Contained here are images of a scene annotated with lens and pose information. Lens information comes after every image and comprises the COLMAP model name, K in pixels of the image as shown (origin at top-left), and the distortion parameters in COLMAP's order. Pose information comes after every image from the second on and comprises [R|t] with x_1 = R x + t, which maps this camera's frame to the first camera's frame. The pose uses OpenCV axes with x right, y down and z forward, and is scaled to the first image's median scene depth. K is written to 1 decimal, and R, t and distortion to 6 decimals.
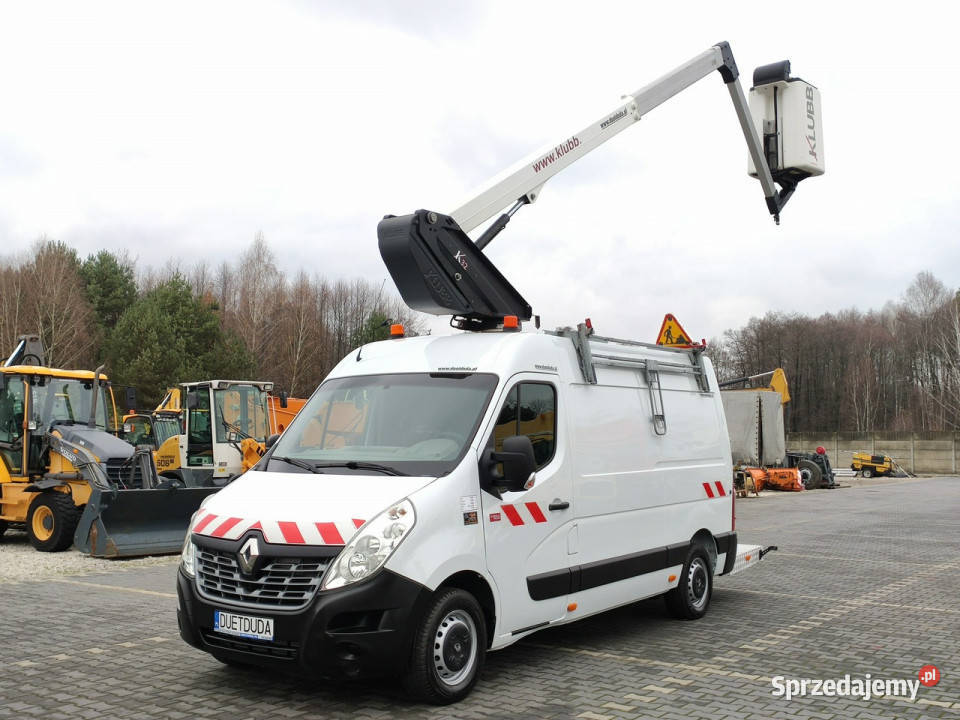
lens RADIAL K [[1006.1, 0, 480.0], [0, 1006.1, 360.0], [0, 0, 1]] dist [0.055577, -0.002440]
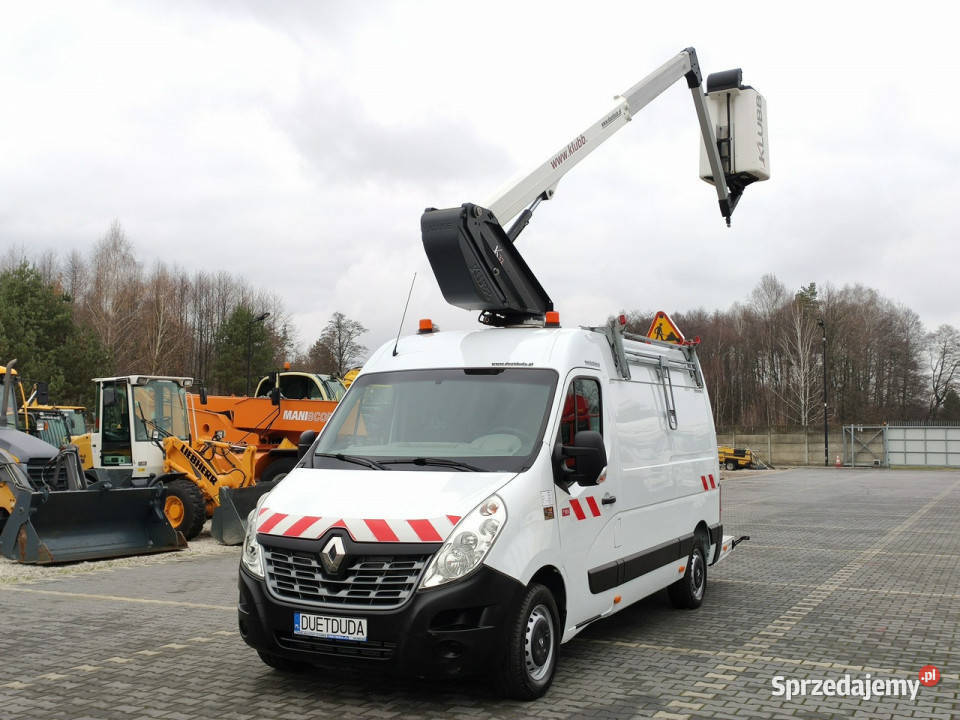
lens RADIAL K [[1006.1, 0, 480.0], [0, 1006.1, 360.0], [0, 0, 1]] dist [0.055577, -0.002440]
pose [[0.989848, 0.004791, 0.142053, -0.190504], [-0.005283, 0.999981, 0.003086, 0.001987], [-0.142035, -0.003805, 0.989854, 0.017050]]
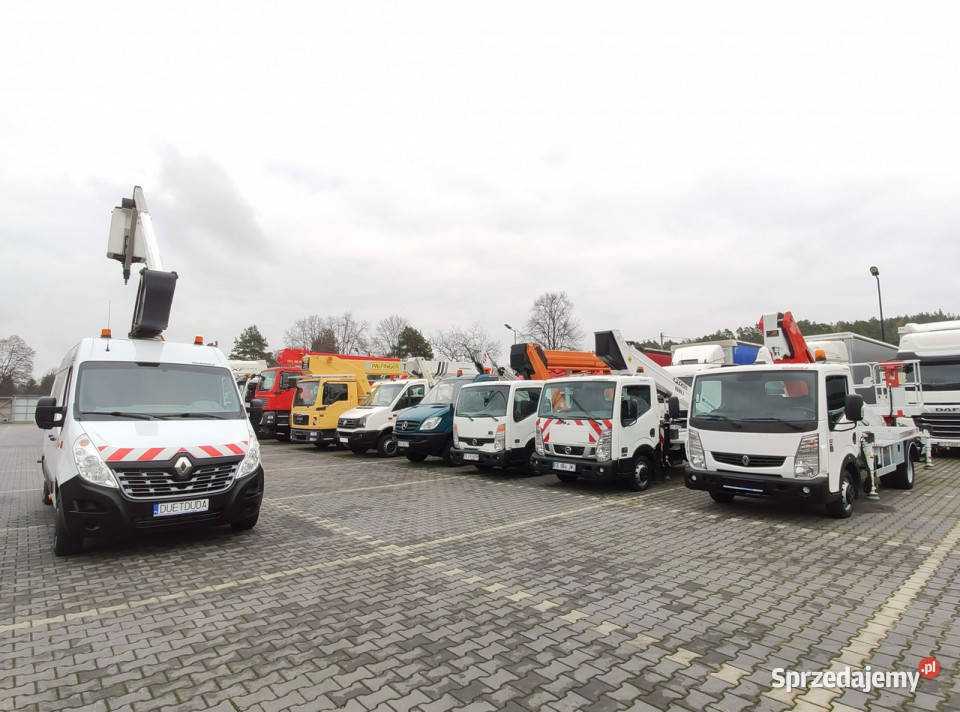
lens RADIAL K [[536.4, 0, 480.0], [0, 536.4, 356.0], [0, 0, 1]] dist [-0.004263, 0.000049]
pose [[0.224318, 0.088176, 0.970519, -0.855081], [-0.076310, 0.994429, -0.072711, 0.026057], [-0.971524, -0.057749, 0.229797, 0.254713]]
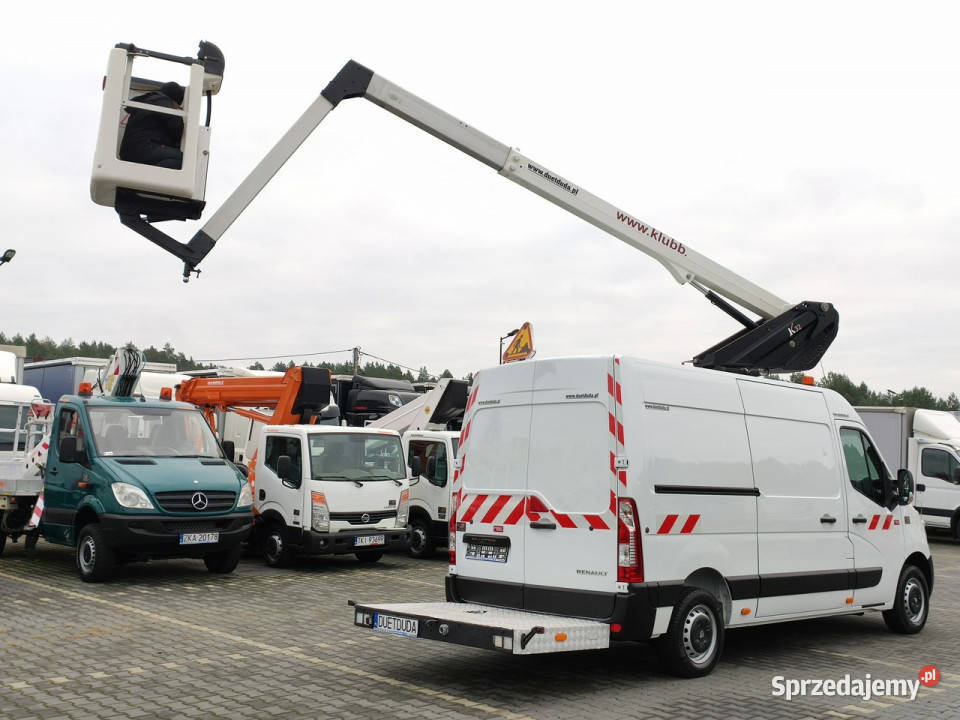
lens RADIAL K [[1023.3, 0, 480.0], [0, 1023.3, 360.0], [0, 0, 1]] dist [0.050838, 0.011011]
pose [[-0.982415, -0.006012, 0.186612, 0.094370], [-0.039494, 0.983557, -0.176227, 0.203000], [-0.182484, -0.180498, -0.966499, 2.561360]]
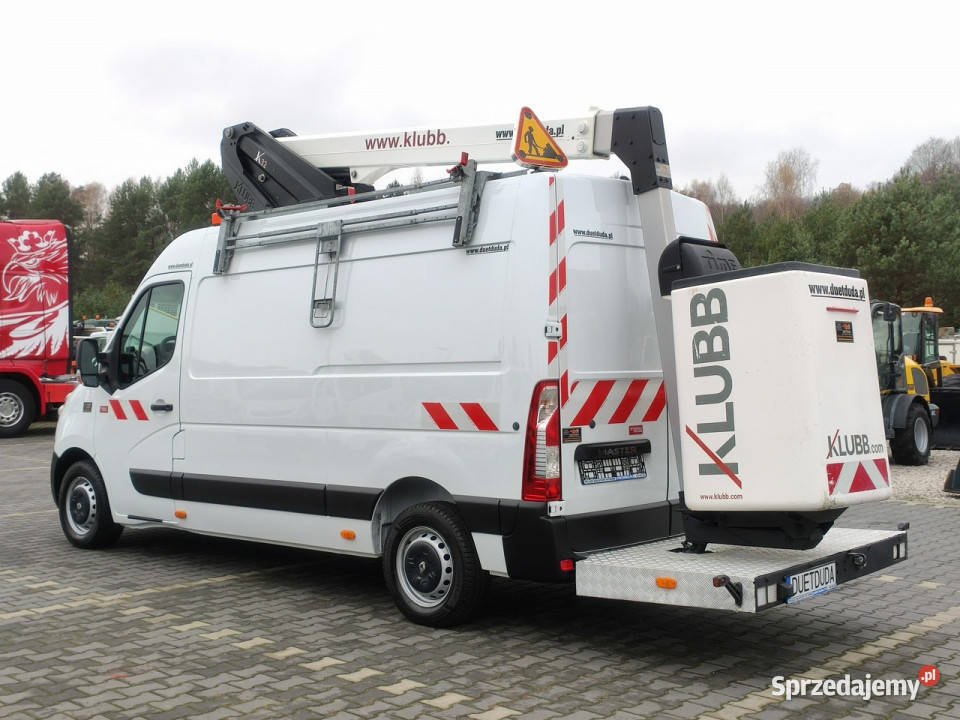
lens RADIAL K [[1159.4, 0, 481.1], [0, 1159.4, 377.0], [0, 0, 1]] dist [0.013751, 0.001677]
pose [[-0.122854, -0.003654, -0.992418, 1.143292], [0.073043, 0.997248, -0.012714, 0.150035], [0.989733, -0.074051, -0.122249, 1.423425]]
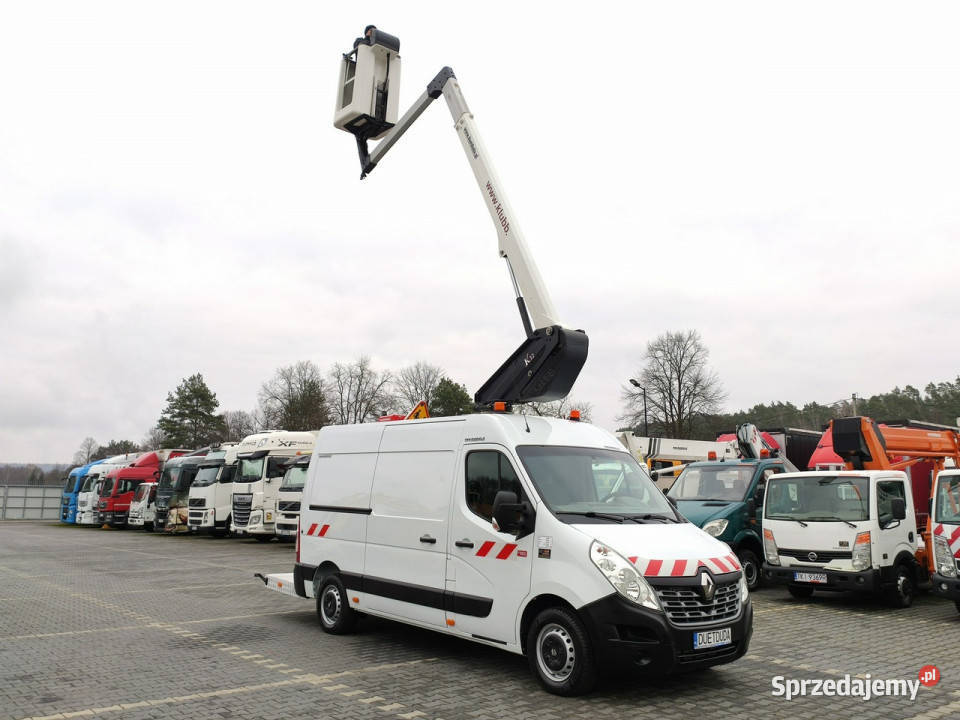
lens RADIAL K [[792.4, 0, 480.0], [0, 792.4, 360.0], [0, 0, 1]] dist [0.119372, -0.181200]
pose [[0.257606, 0.163621, 0.952296, -1.167771], [-0.087141, 0.985476, -0.145749, 0.064517], [-0.962313, -0.045439, 0.268122, 0.851393]]
